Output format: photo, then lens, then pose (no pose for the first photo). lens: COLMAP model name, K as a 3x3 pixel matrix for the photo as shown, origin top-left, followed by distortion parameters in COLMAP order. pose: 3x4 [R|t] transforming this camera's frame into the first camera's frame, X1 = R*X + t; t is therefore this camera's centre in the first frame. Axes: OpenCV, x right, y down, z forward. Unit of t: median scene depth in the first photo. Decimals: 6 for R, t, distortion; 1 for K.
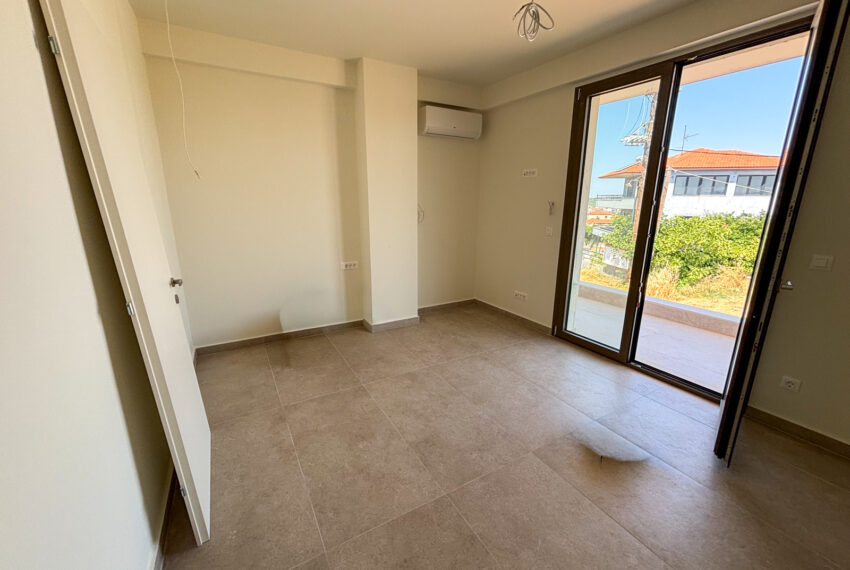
lens RADIAL K [[341.6, 0, 425.0], [0, 341.6, 285.0], [0, 0, 1]] dist [0.001577, -0.000035]
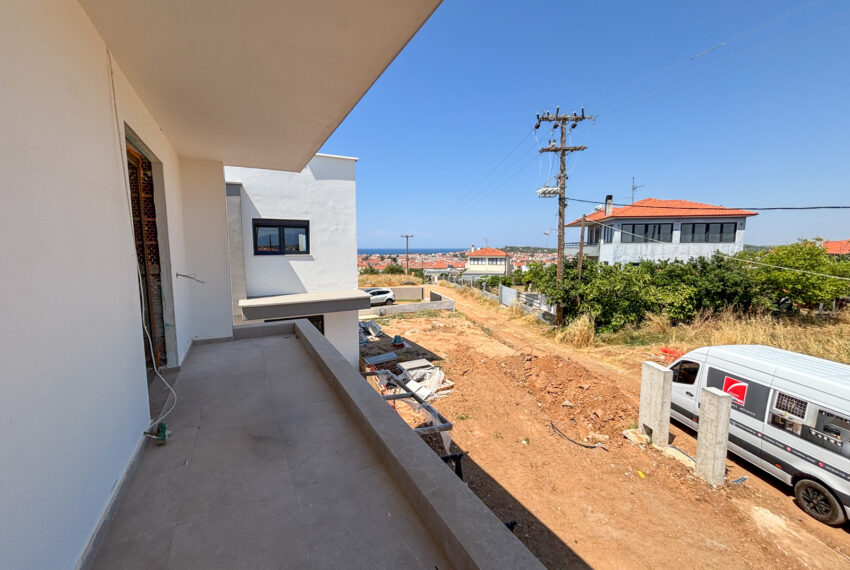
lens RADIAL K [[341.6, 0, 425.0], [0, 341.6, 285.0], [0, 0, 1]] dist [0.001577, -0.000035]
pose [[0.999428, -0.000455, -0.033823, 0.224295], [-0.004142, 0.990739, -0.135720, 0.002727], [0.033571, 0.135783, 0.990170, -0.010029]]
